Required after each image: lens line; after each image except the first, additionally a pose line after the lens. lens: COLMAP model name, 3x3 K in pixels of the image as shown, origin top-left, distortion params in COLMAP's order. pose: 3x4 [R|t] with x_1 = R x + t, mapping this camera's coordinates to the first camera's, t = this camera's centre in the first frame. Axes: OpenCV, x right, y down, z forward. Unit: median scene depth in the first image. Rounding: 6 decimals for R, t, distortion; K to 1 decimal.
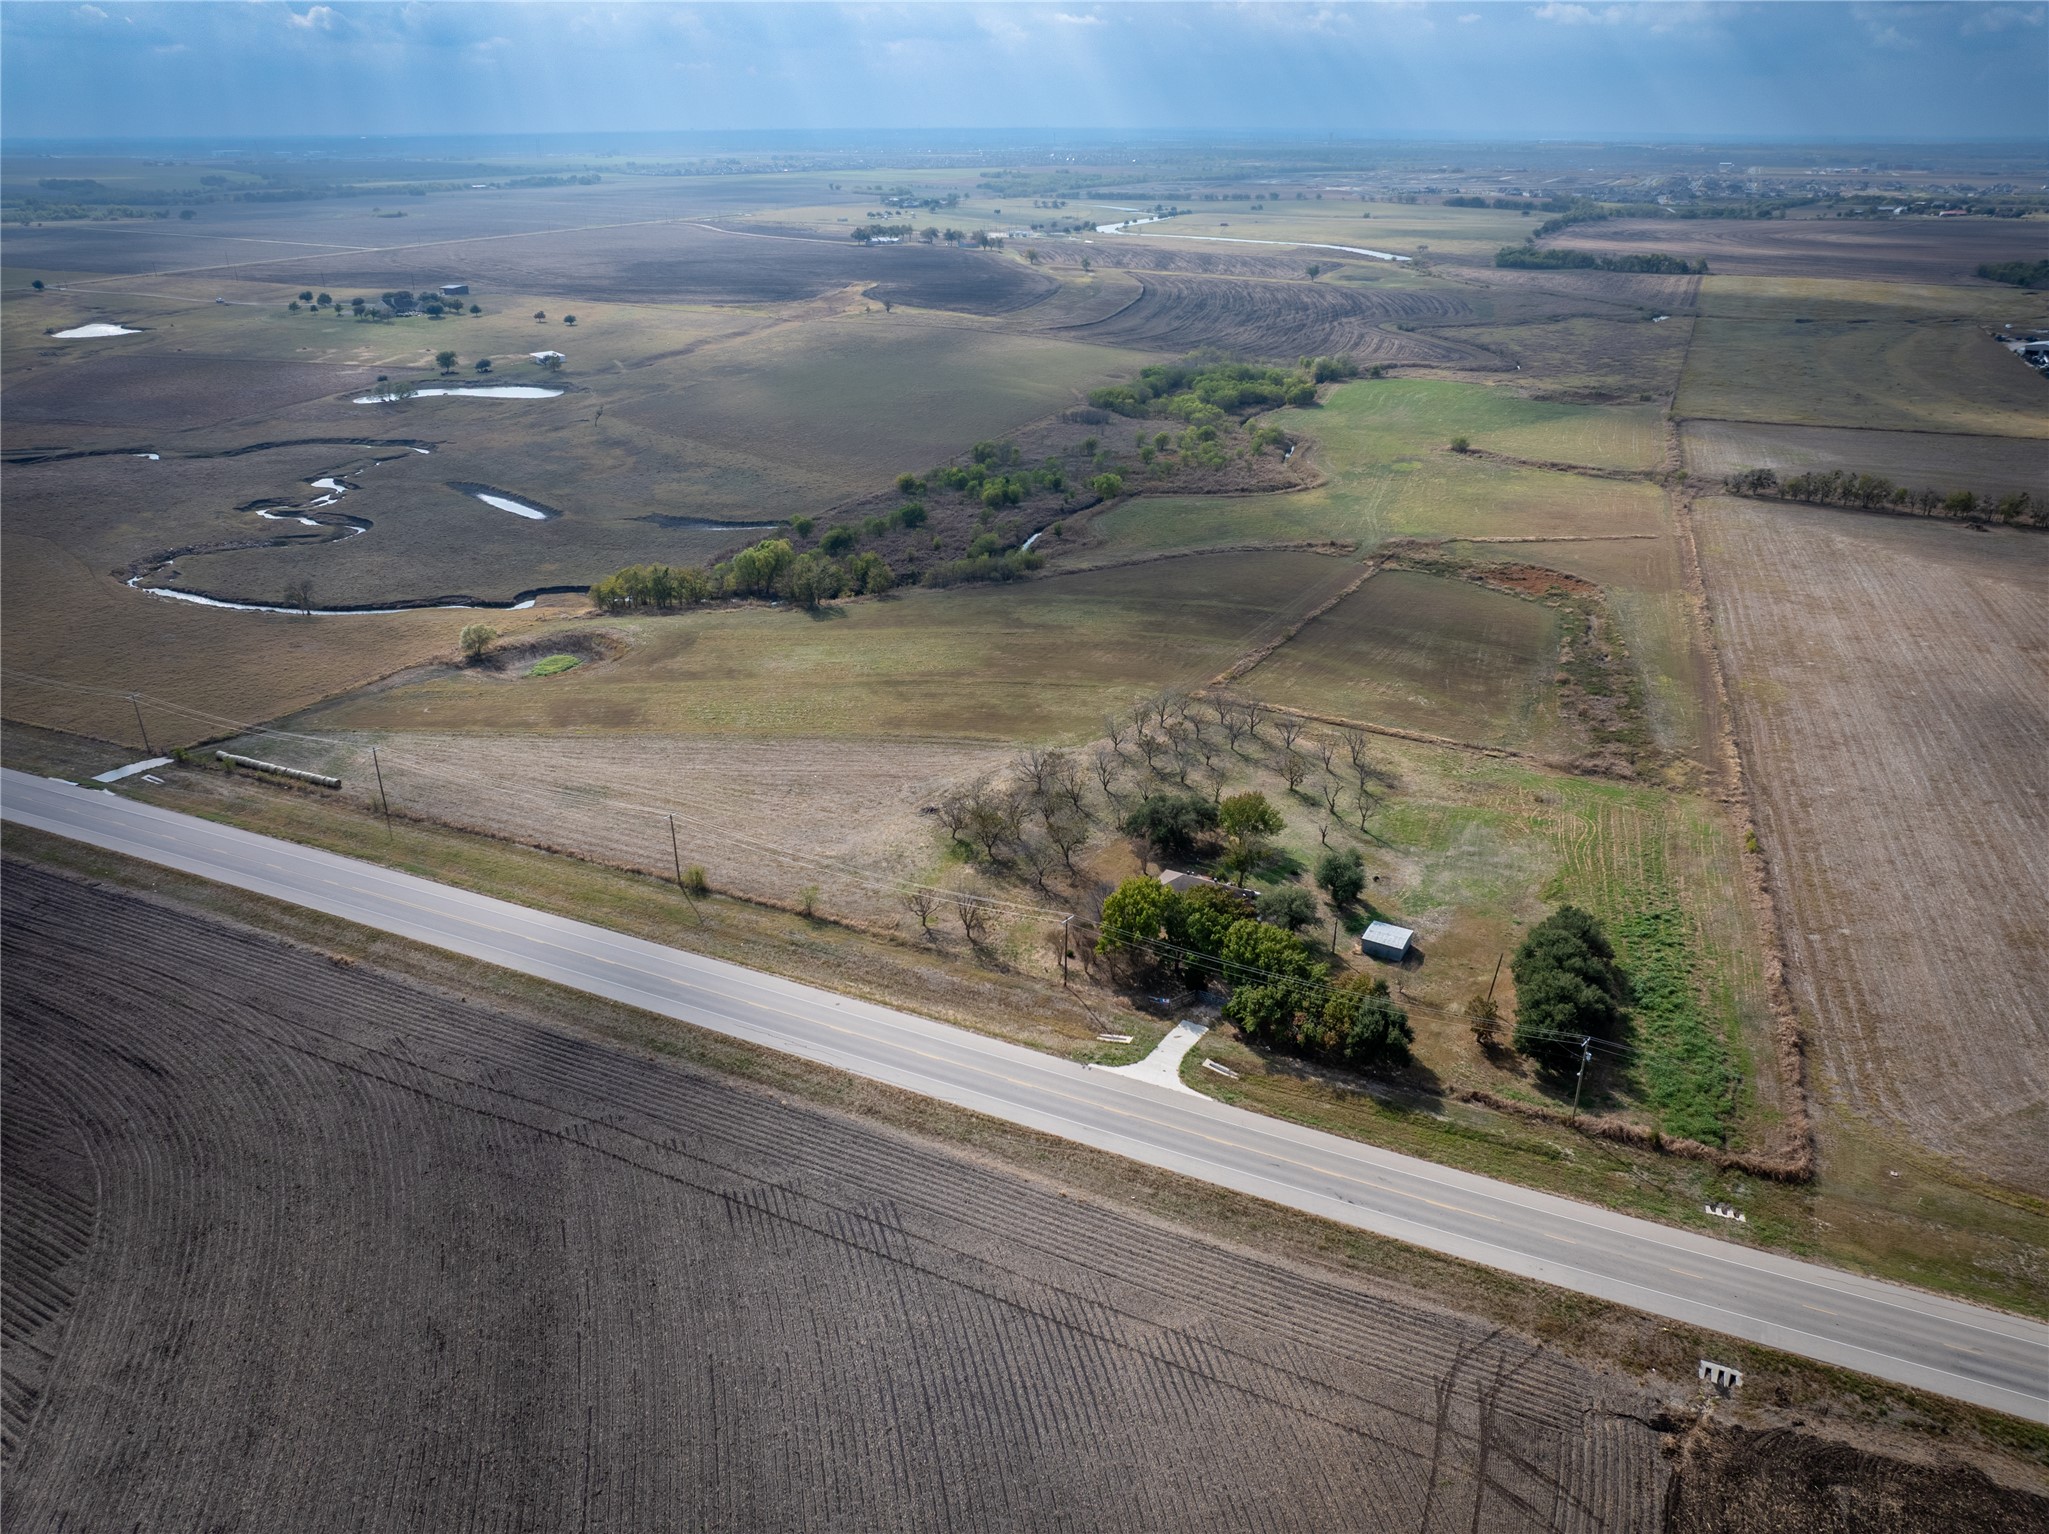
lens RADIAL K [[1433.6, 0, 1024.5], [0, 1433.6, 767.0], [0, 0, 1]] dist [-0.035313, -0.004159]
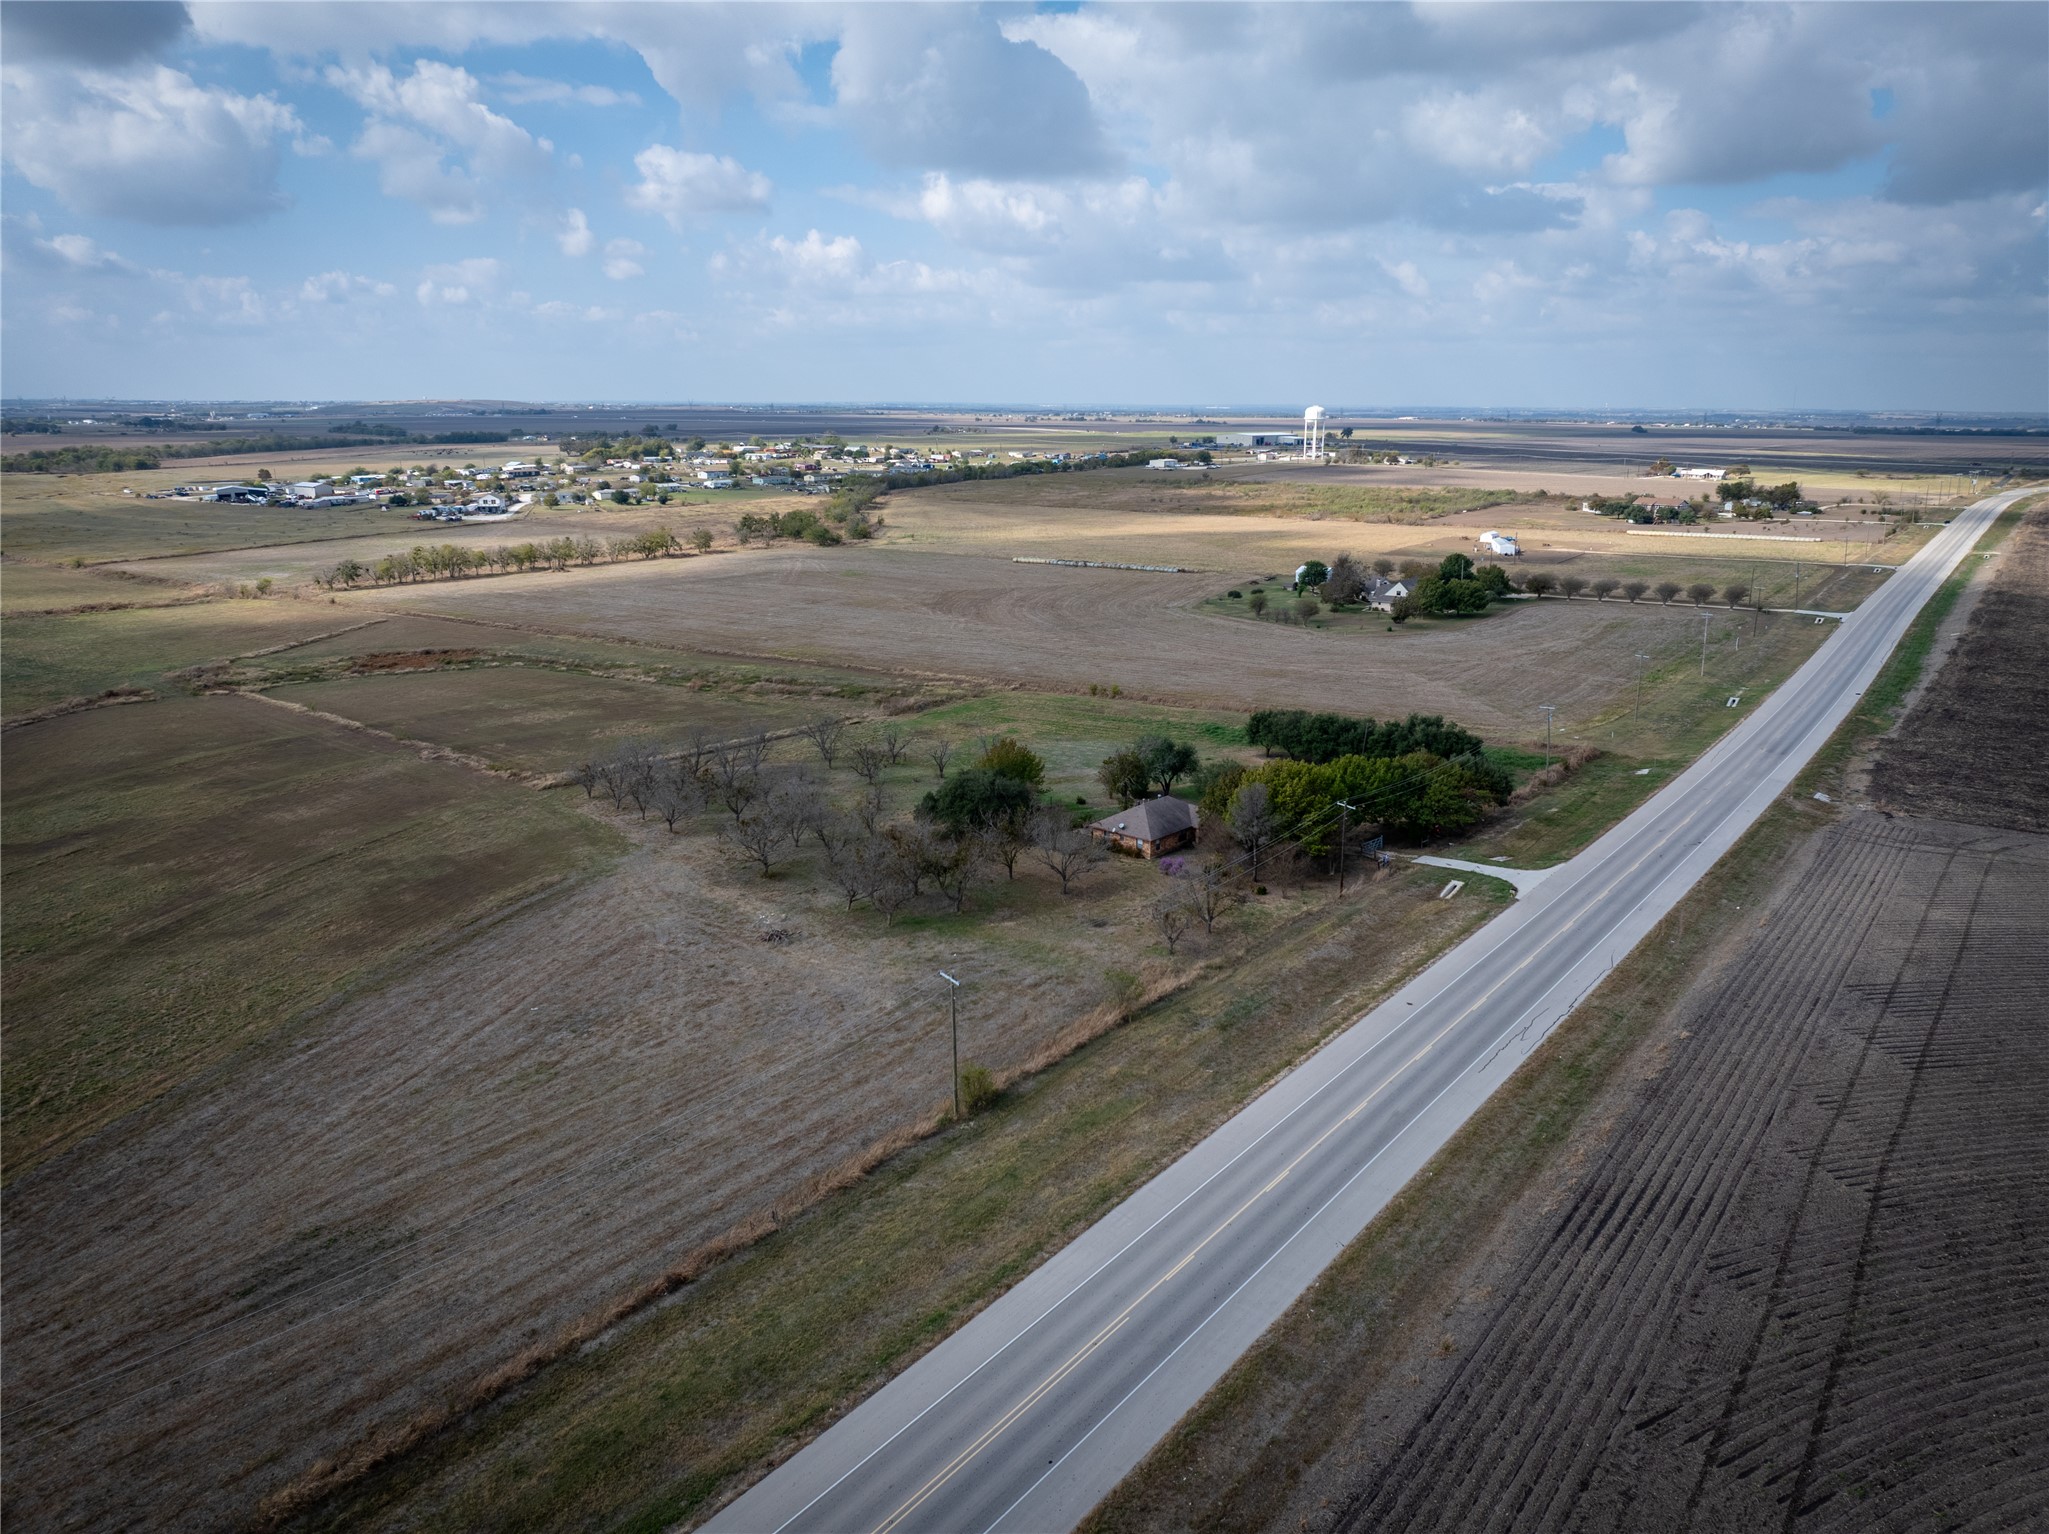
lens RADIAL K [[1433.6, 0, 1024.5], [0, 1433.6, 767.0], [0, 0, 1]] dist [-0.035313, -0.004159]
pose [[0.214703, -0.242375, 0.946127, -0.854303], [0.395116, 0.907463, 0.142807, -0.112739], [-0.893189, 0.343169, 0.290601, 1.020494]]
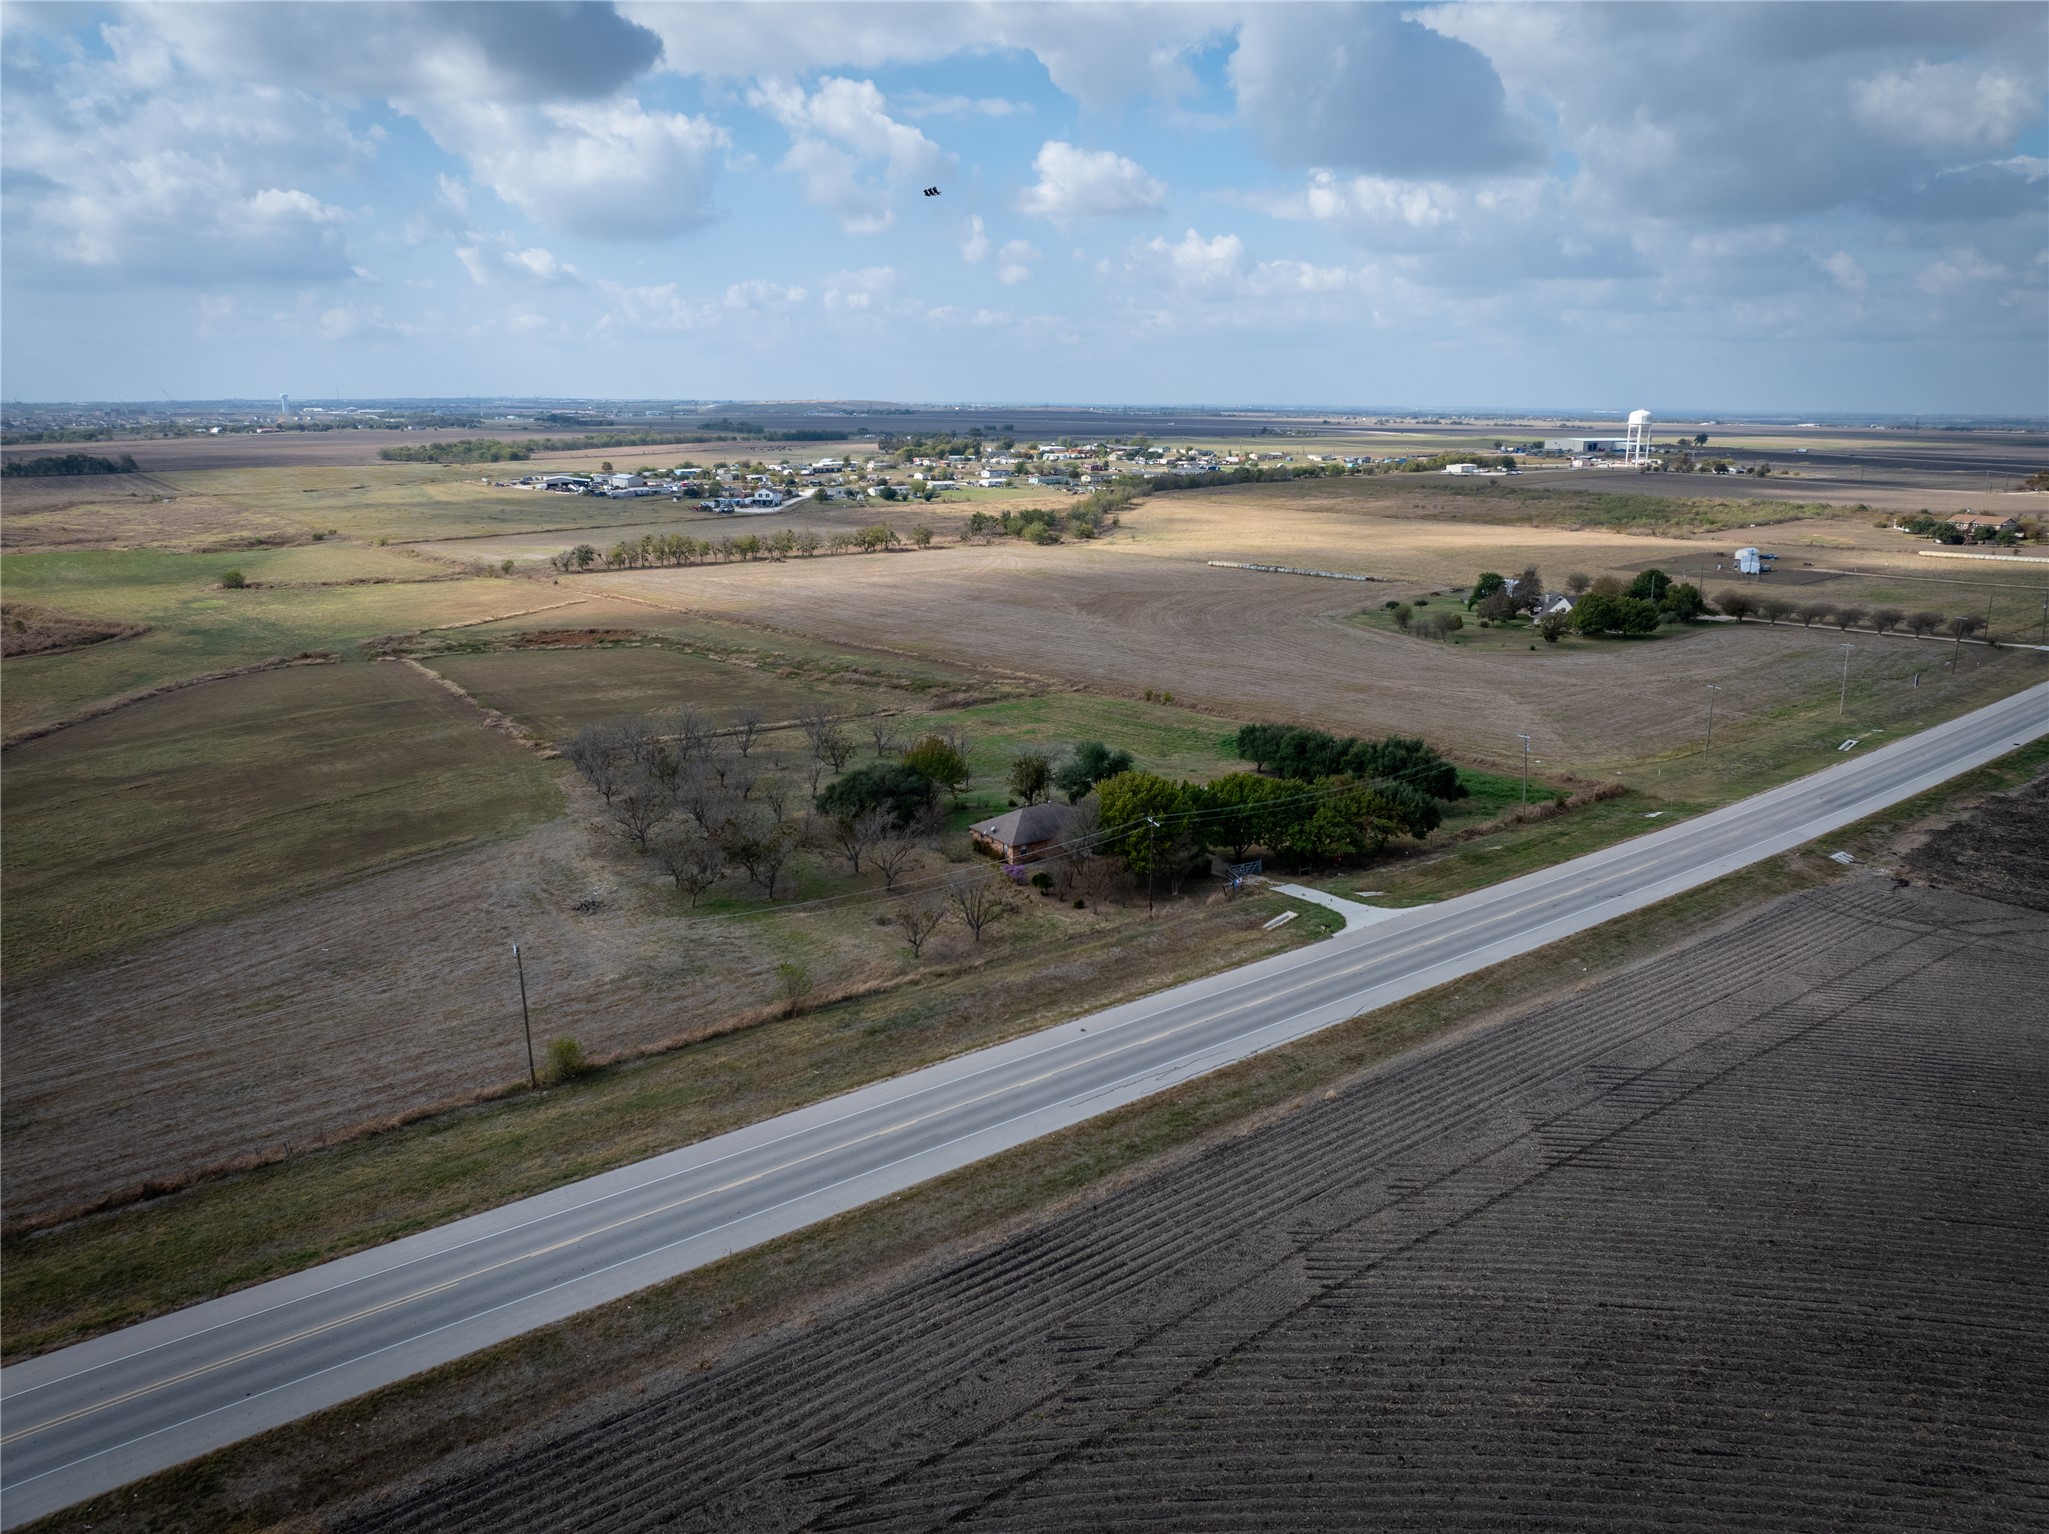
lens RADIAL K [[1431.3, 0, 1022.1], [0, 1431.3, 776.8], [0, 0, 1]] dist [-0.035529, -0.000694]
pose [[0.452633, -0.226046, 0.862570, -0.733301], [0.360746, 0.931059, 0.054693, 0.017406], [-0.815467, 0.286412, 0.502973, 0.735172]]
